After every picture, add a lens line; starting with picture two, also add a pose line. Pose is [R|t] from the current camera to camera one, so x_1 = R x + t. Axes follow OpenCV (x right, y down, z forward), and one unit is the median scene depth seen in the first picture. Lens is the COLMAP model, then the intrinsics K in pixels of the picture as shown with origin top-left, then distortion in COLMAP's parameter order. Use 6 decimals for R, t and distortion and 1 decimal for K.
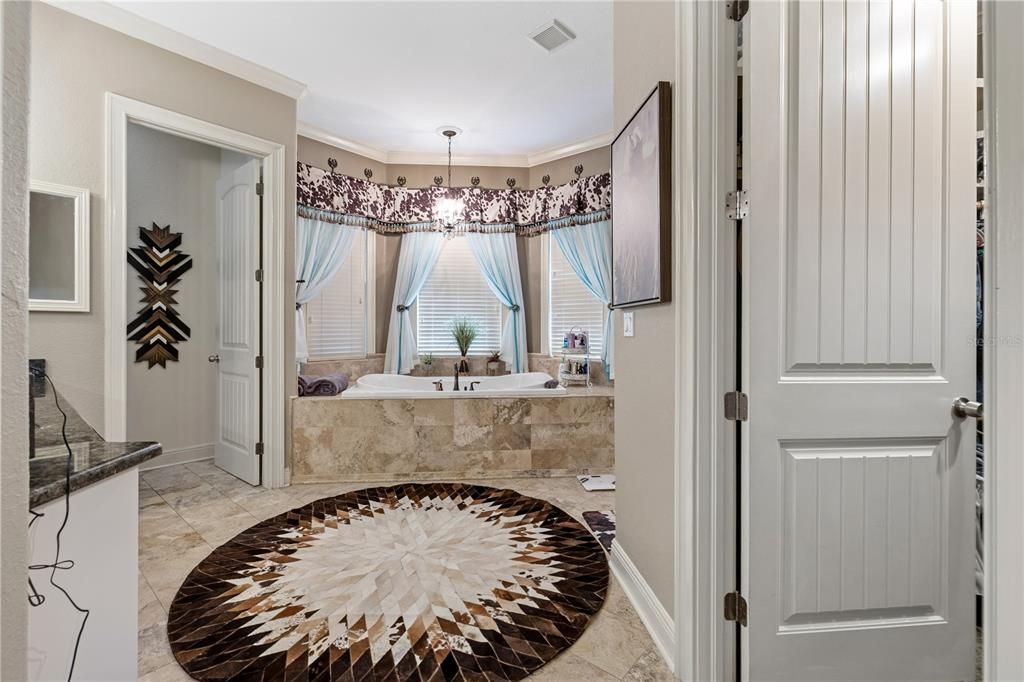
lens RADIAL K [[446.4, 0, 510.9], [0, 446.4, 332.0], [0, 0, 1]] dist [0.000631, 0.000267]
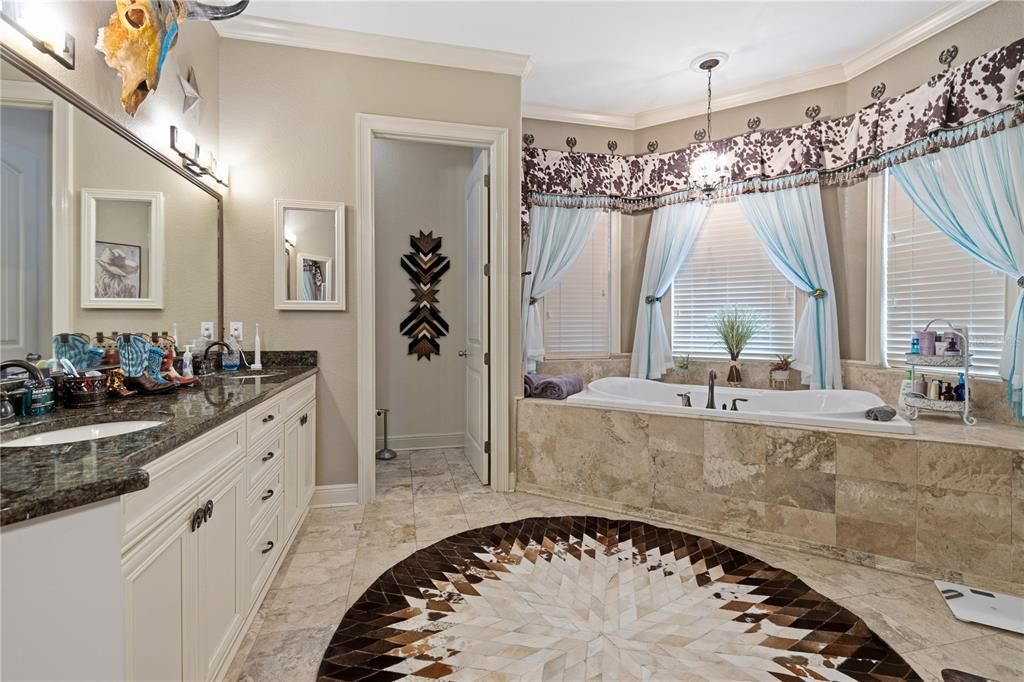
lens RADIAL K [[446.4, 0, 510.9], [0, 446.4, 332.0], [0, 0, 1]] dist [0.000631, 0.000267]
pose [[0.804612, 0.006662, -0.593764, 0.049082], [-0.001722, 0.999959, 0.008886, 0.000004], [0.593799, -0.006127, 0.804590, 0.219780]]
